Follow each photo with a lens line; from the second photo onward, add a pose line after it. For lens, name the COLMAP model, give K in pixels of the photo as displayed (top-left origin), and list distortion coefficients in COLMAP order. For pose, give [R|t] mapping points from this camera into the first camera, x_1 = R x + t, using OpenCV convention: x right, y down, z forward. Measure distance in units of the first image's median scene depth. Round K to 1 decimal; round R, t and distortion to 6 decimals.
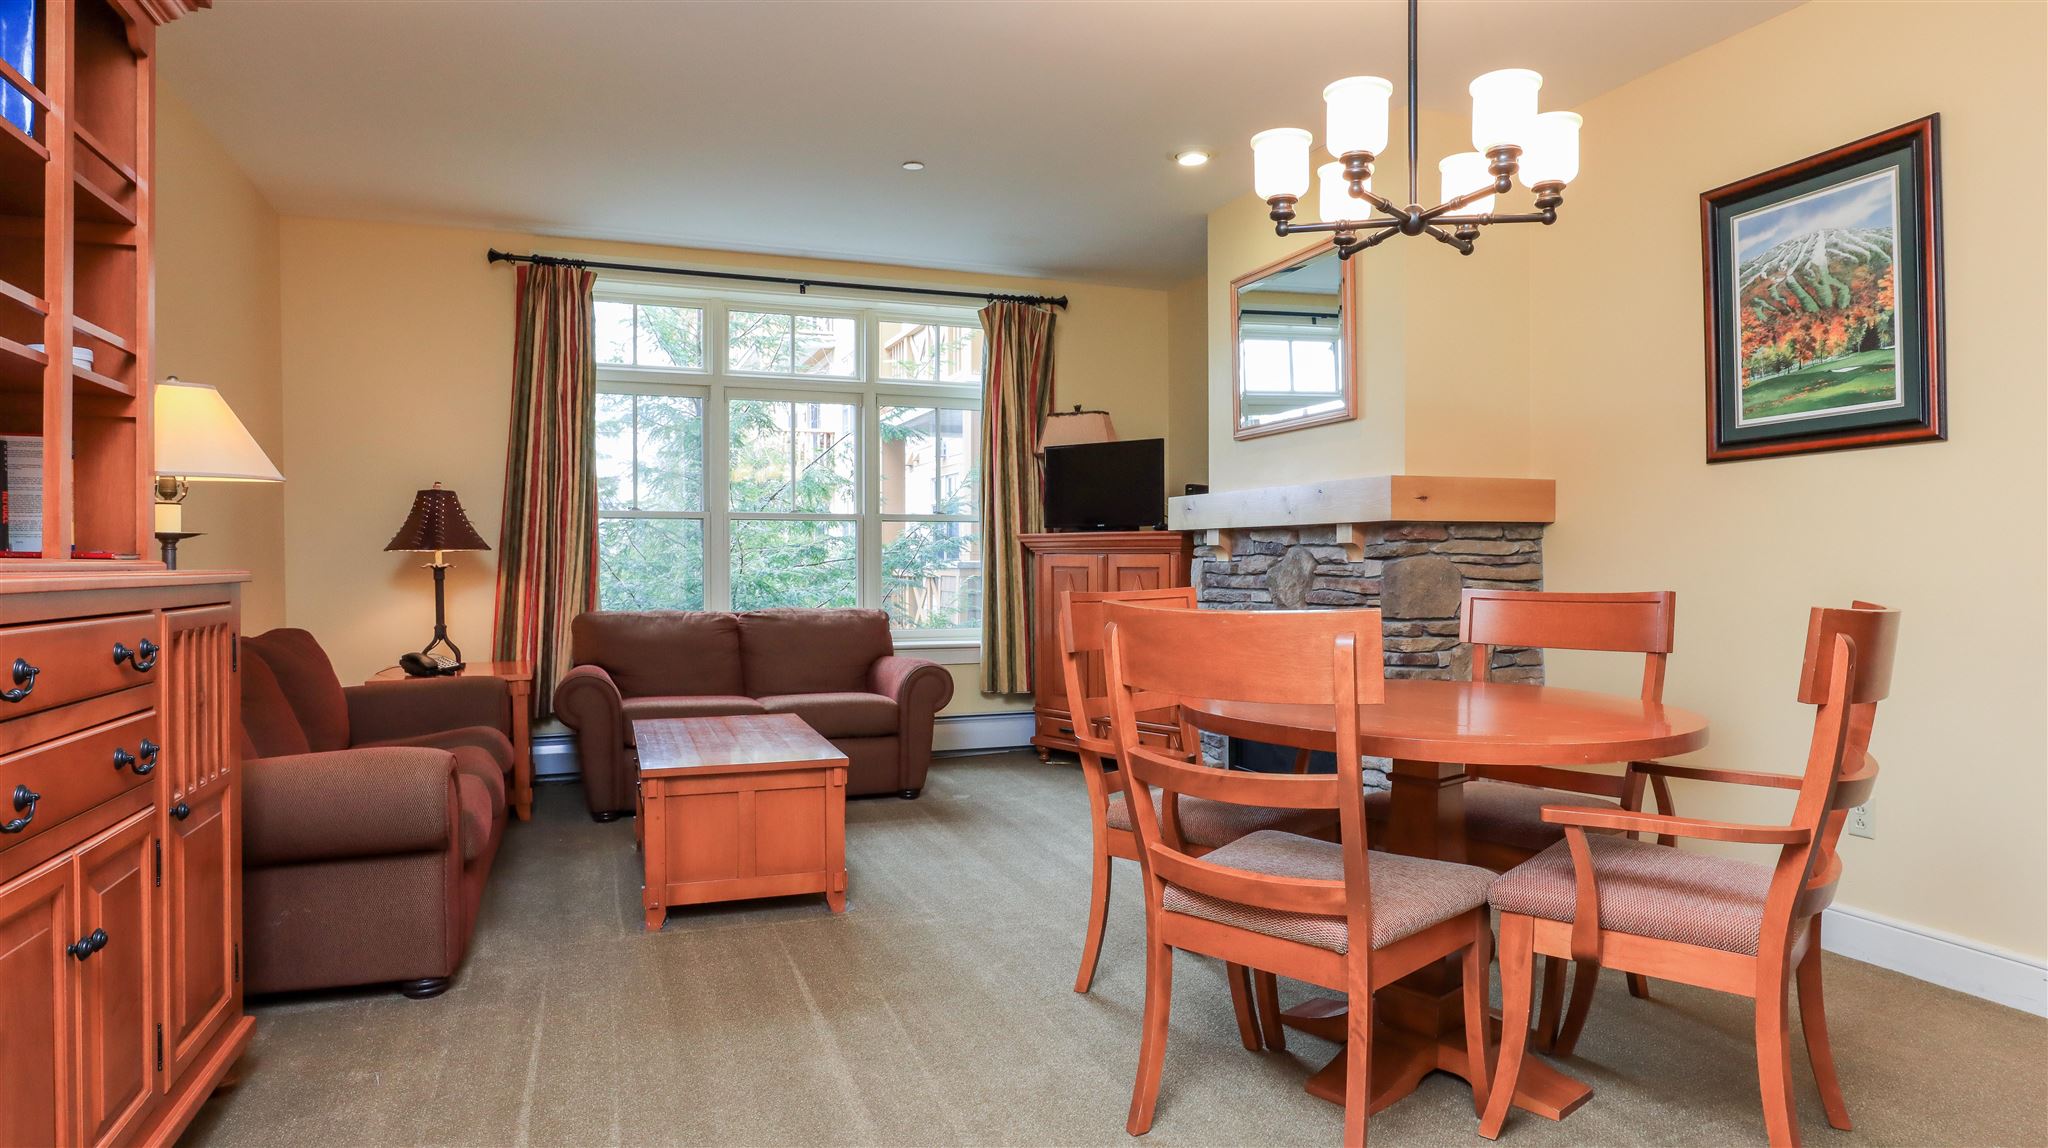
lens RADIAL K [[1188.0, 0, 1036.8], [0, 1188.0, 578.6], [0, 0, 1]] dist [-0.034057, 0.021509]
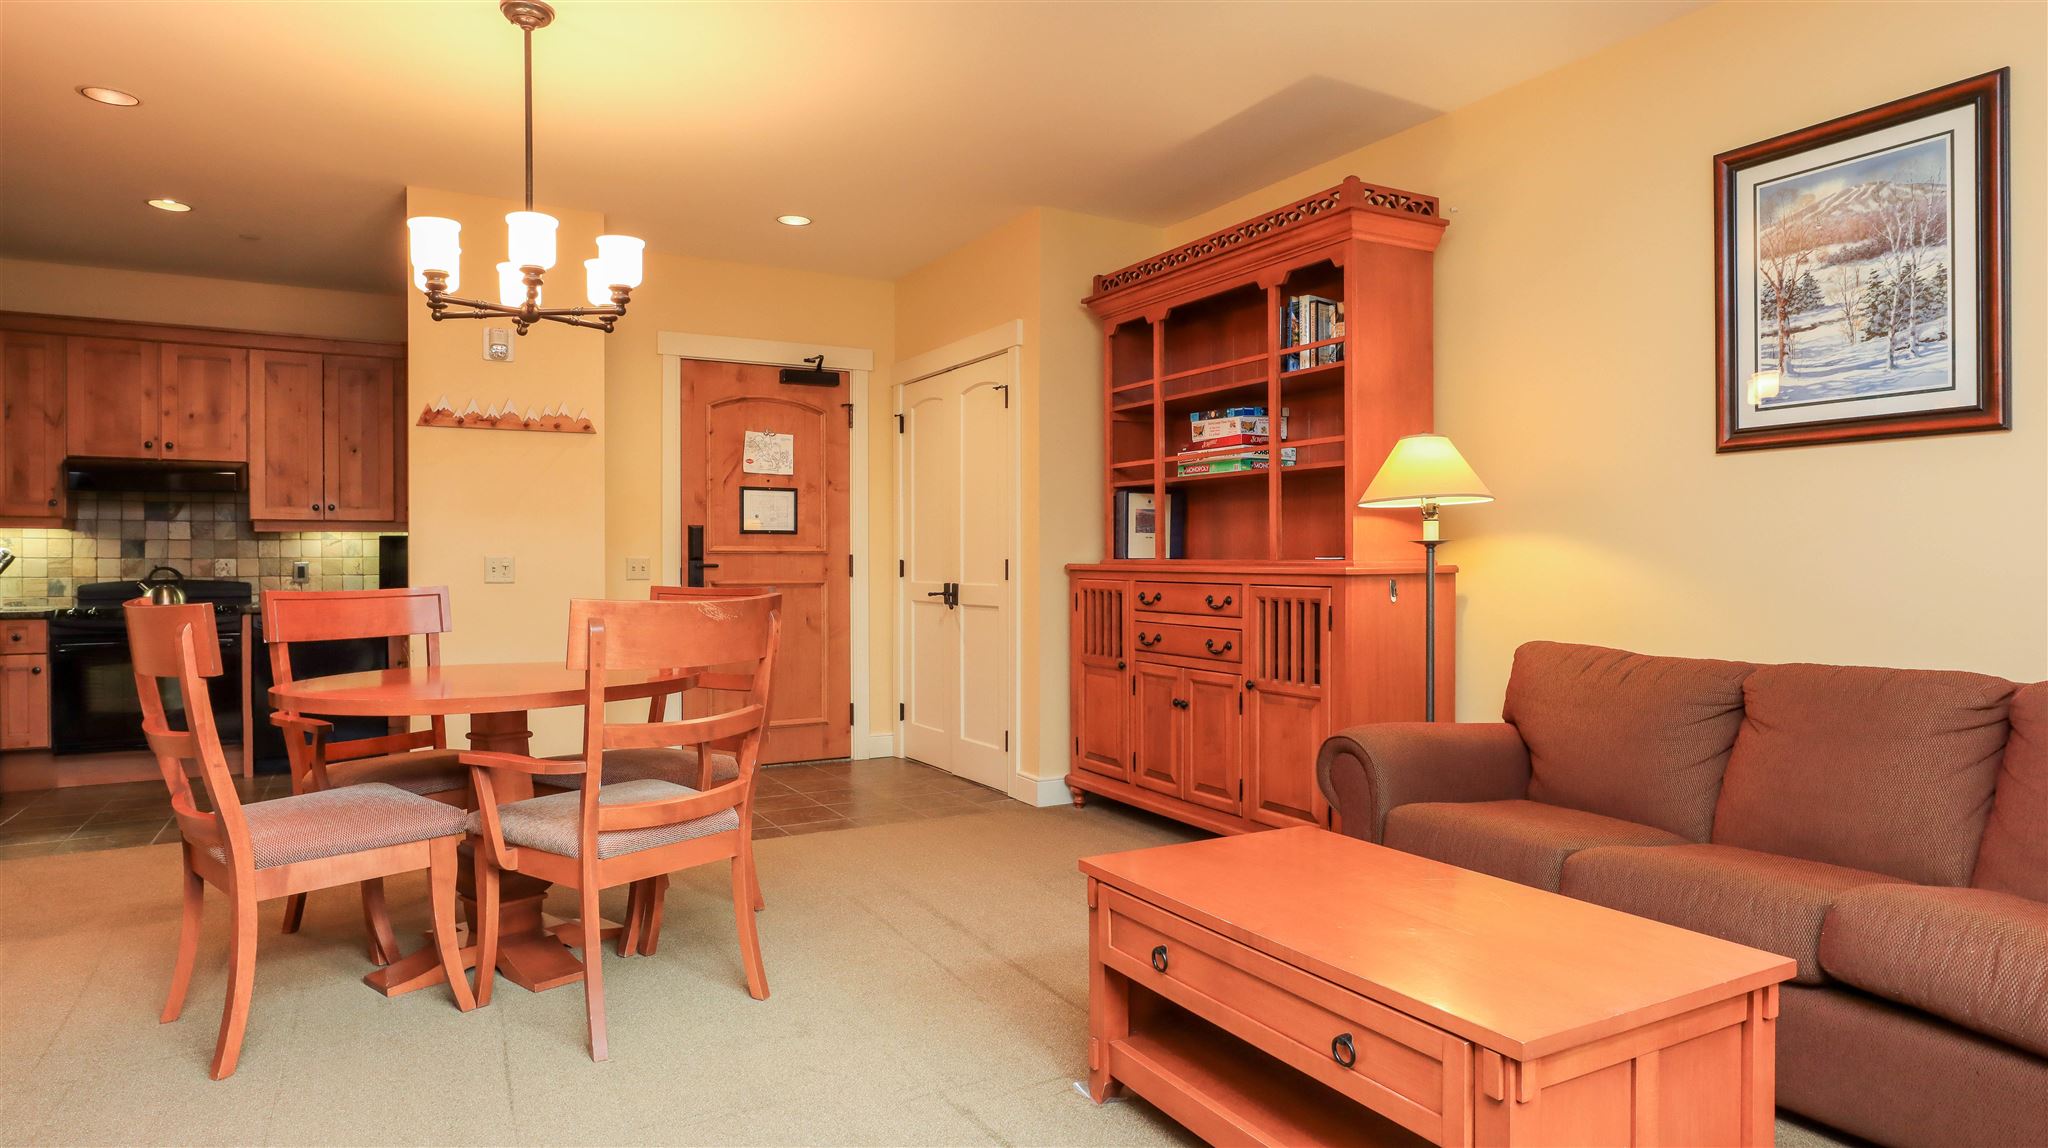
lens RADIAL K [[1188.0, 0, 1035.5], [0, 1188.0, 572.9], [0, 0, 1]] dist [-0.034057, 0.021509]
pose [[-0.989361, 0.005095, -0.145393, -0.026981], [0.001451, 0.999682, 0.025157, -0.018188], [0.145475, 0.024679, -0.989054, 1.163093]]
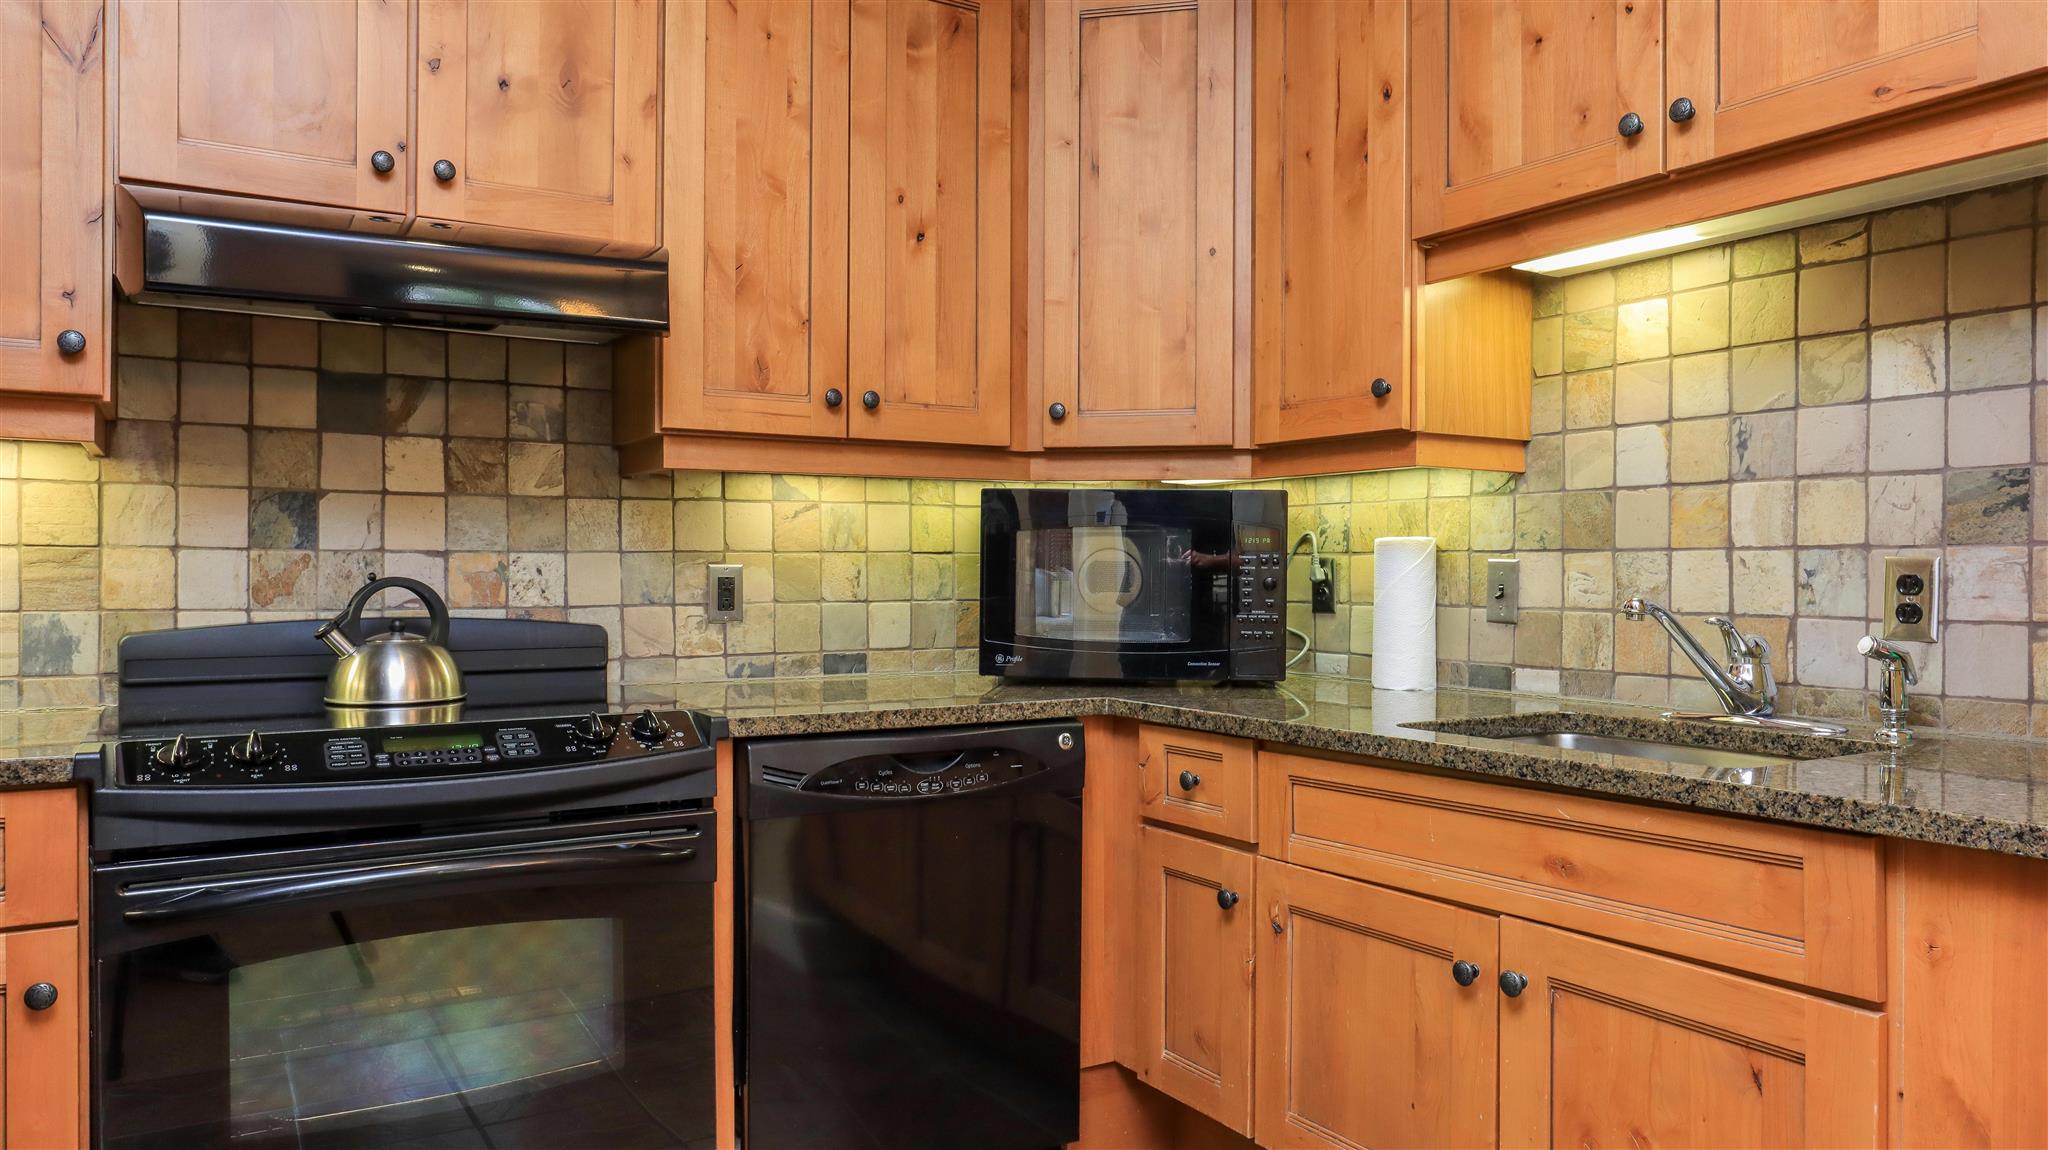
lens RADIAL K [[1376.6, 0, 1025.5], [0, 1376.6, 575.2], [0, 0, 1]] dist [-0.023101, 0.025700]
pose [[-0.984738, 0.000145, -0.174045, 0.556690], [-0.003528, 0.999777, 0.020798, -0.005946], [0.174010, 0.021095, -0.984518, 0.312770]]
